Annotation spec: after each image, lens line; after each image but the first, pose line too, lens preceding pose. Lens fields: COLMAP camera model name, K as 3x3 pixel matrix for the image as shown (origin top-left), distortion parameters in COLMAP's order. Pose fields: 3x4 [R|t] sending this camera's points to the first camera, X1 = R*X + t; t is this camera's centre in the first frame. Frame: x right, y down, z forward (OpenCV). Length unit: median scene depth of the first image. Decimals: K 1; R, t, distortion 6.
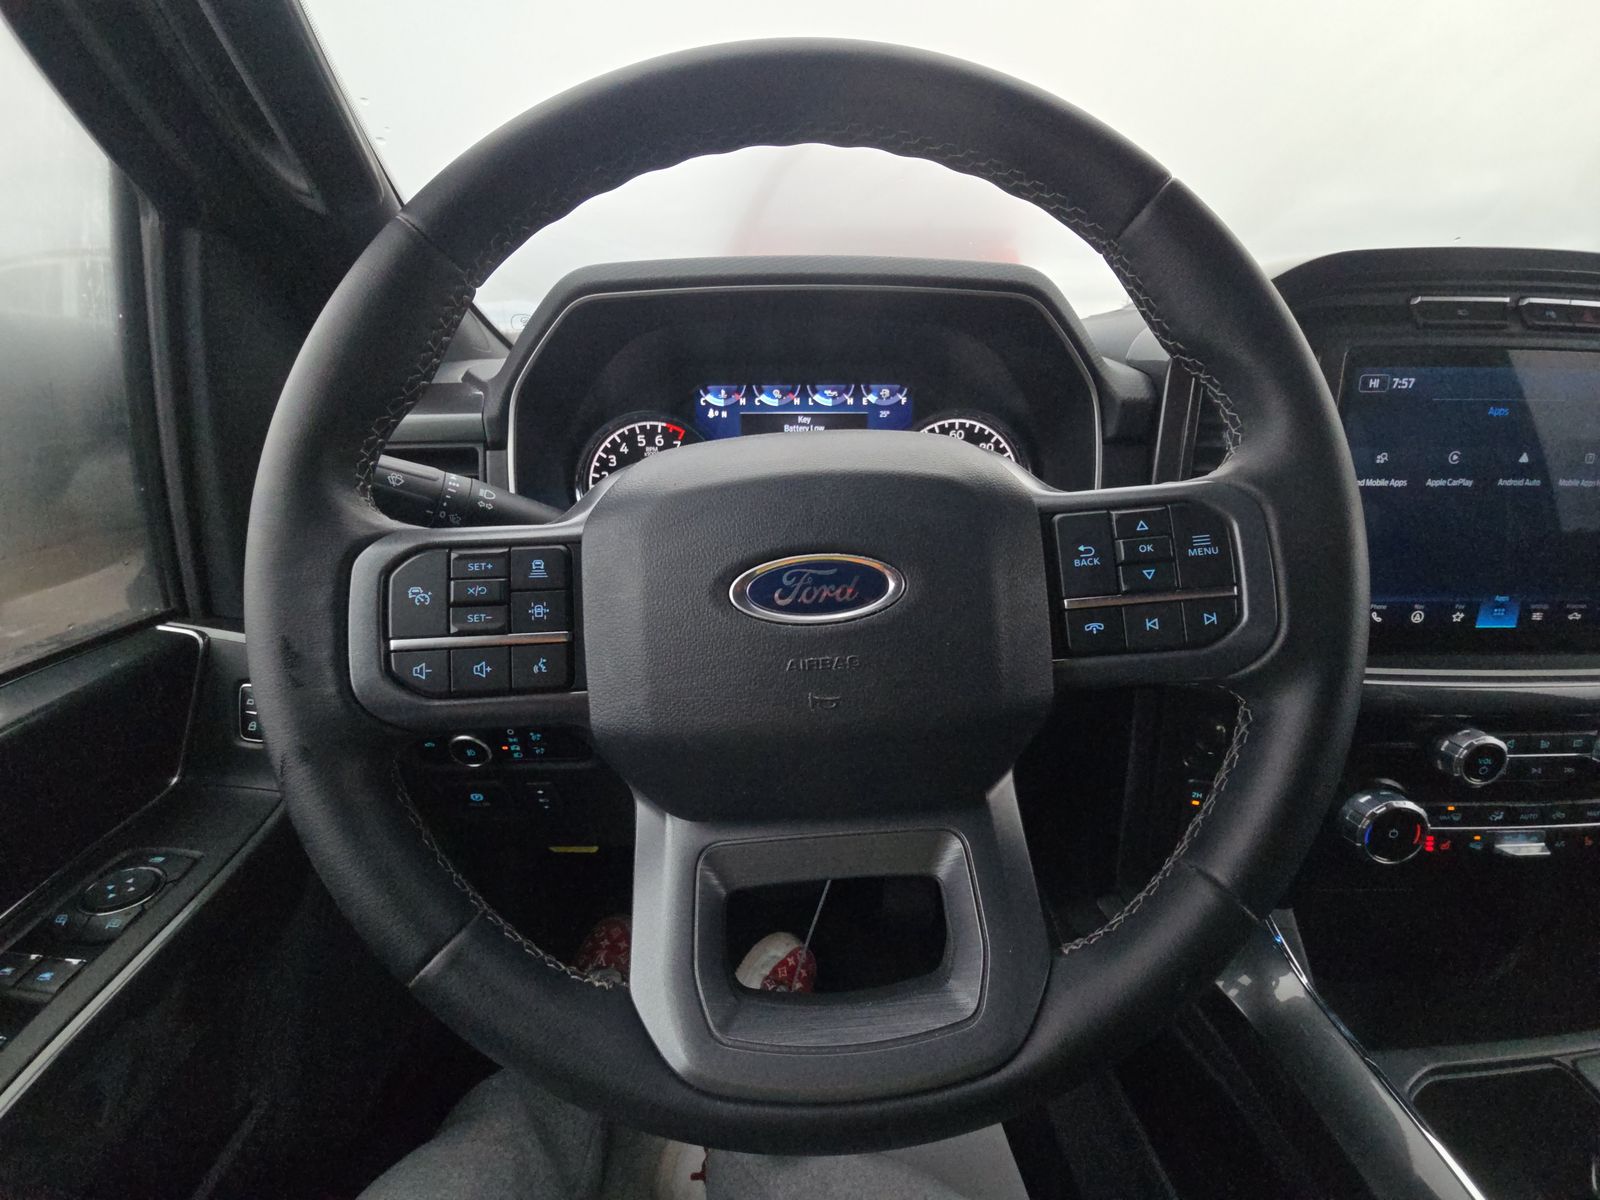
lens RADIAL K [[649.6, 0, 800.0], [0, 649.6, 600.0], [0, 0, 1]] dist [-0.001570, -0.004645]
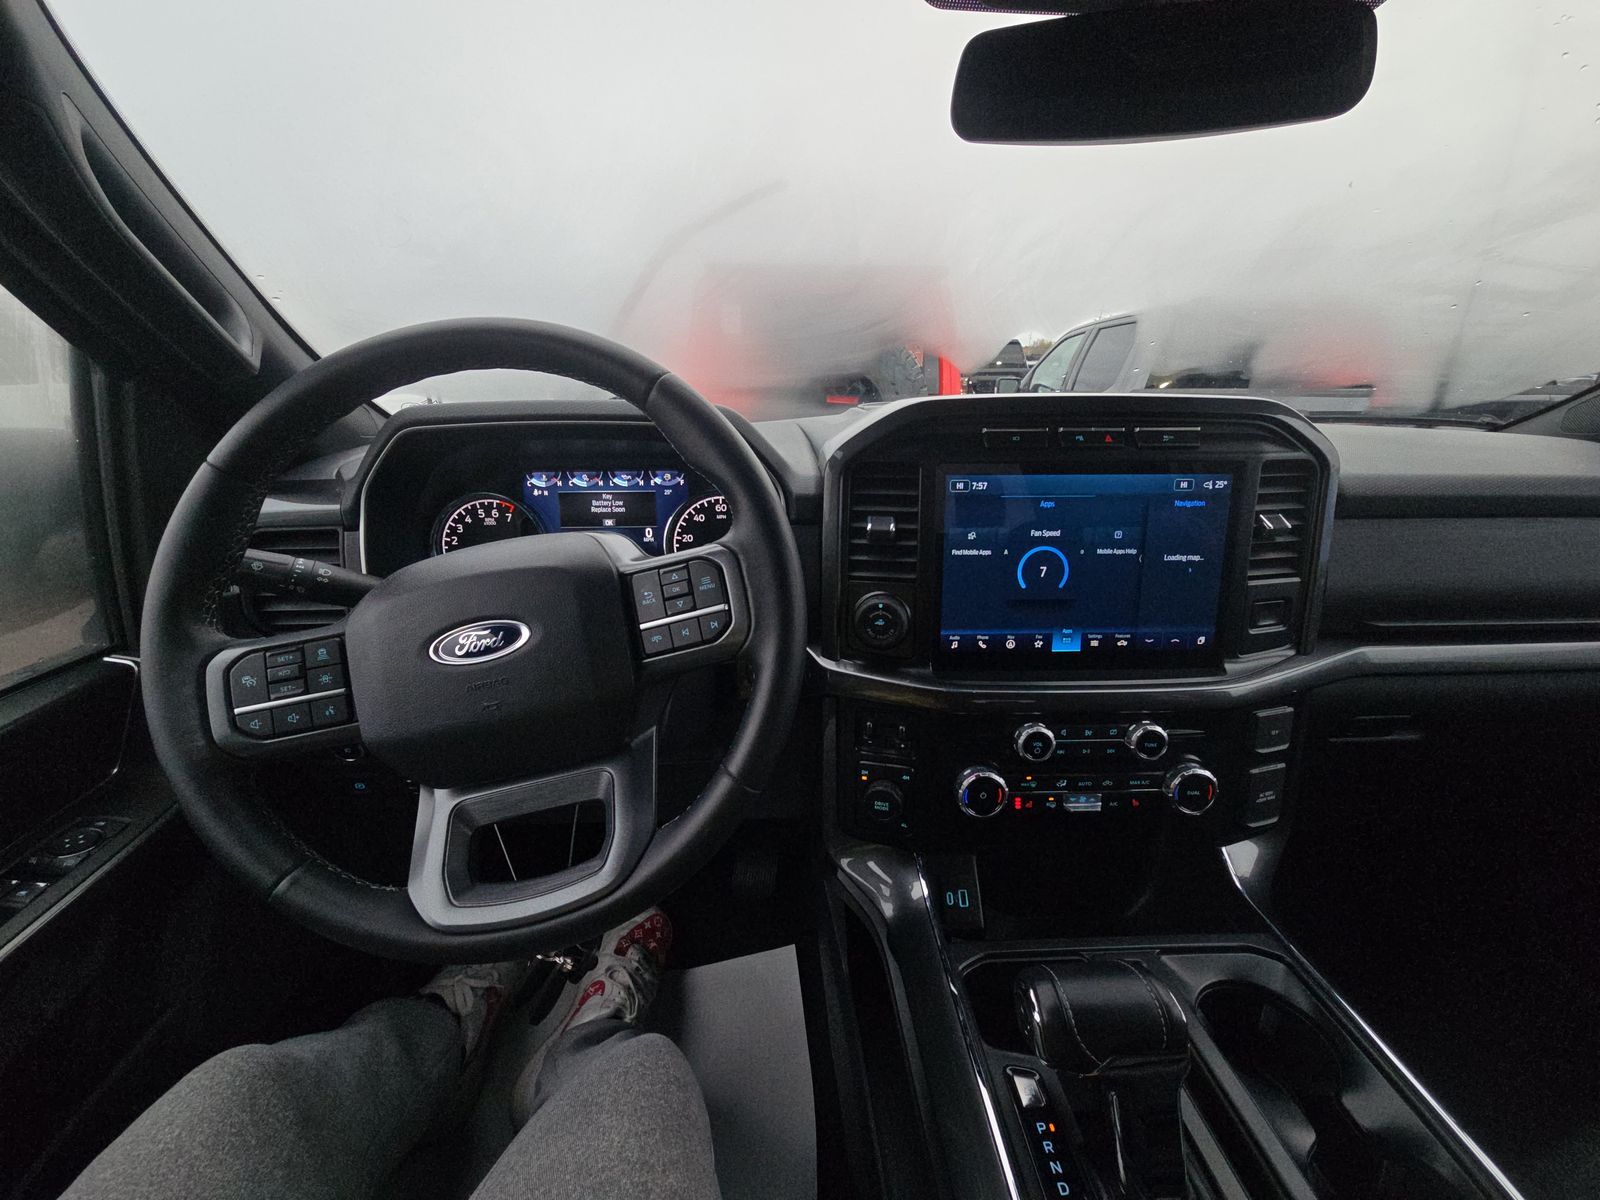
lens RADIAL K [[641.9, 0, 800.0], [0, 641.9, 600.0], [0, 0, 1]] dist [0.000676, -0.006870]
pose [[0.999434, -0.006702, 0.032954, 0.414335], [0.007200, 0.999861, -0.015013, -0.050208], [-0.032849, 0.015241, 0.999344, -0.376929]]
